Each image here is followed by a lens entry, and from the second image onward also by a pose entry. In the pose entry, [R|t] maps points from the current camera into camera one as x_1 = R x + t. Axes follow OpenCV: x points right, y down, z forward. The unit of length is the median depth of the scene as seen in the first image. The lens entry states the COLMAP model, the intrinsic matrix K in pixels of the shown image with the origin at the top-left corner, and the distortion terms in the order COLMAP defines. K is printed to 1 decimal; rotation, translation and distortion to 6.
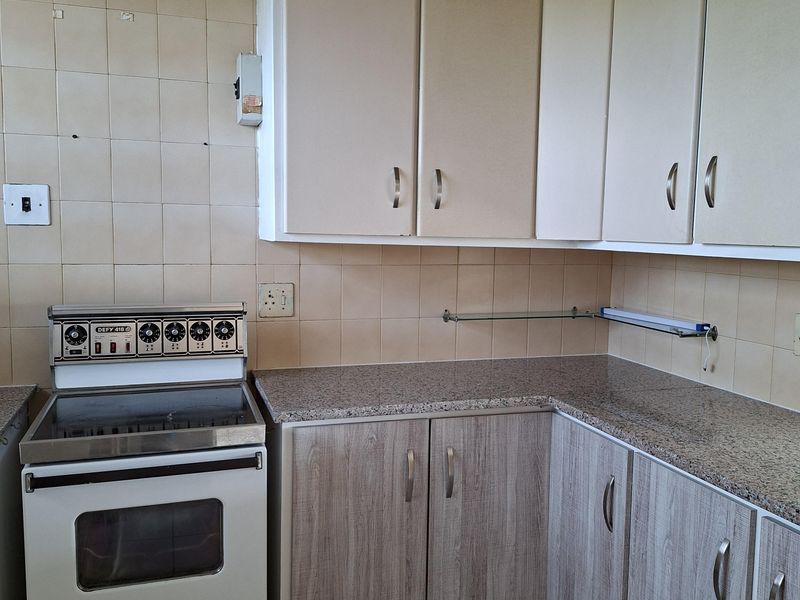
lens RADIAL K [[727.4, 0, 399.1], [0, 727.4, 297.9], [0, 0, 1]] dist [0.053599, 0.000000]
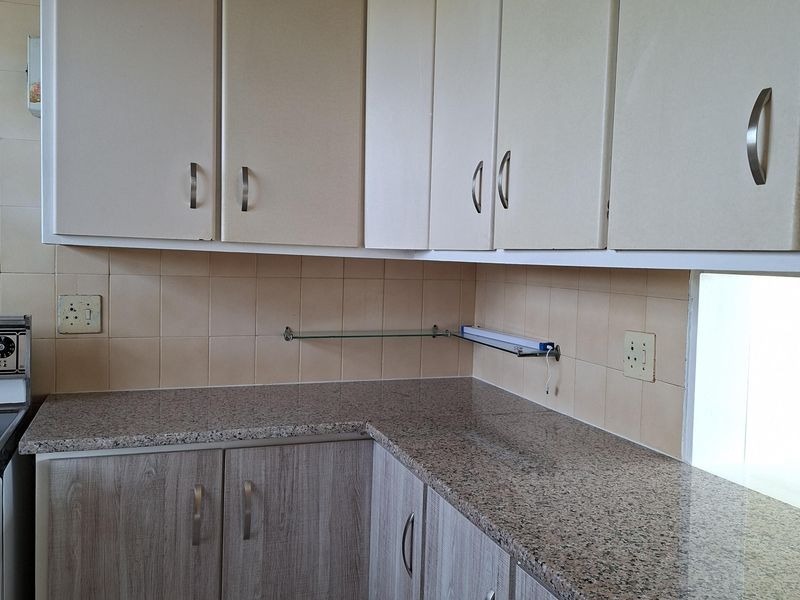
lens RADIAL K [[727.4, 0, 406.7], [0, 727.4, 299.5], [0, 0, 1]] dist [0.053599, 0.000000]
pose [[0.999192, 0.008671, 0.039244, 0.218560], [-0.007302, 0.999364, -0.034916, 0.015438], [-0.039521, 0.034601, 0.998619, 0.102513]]
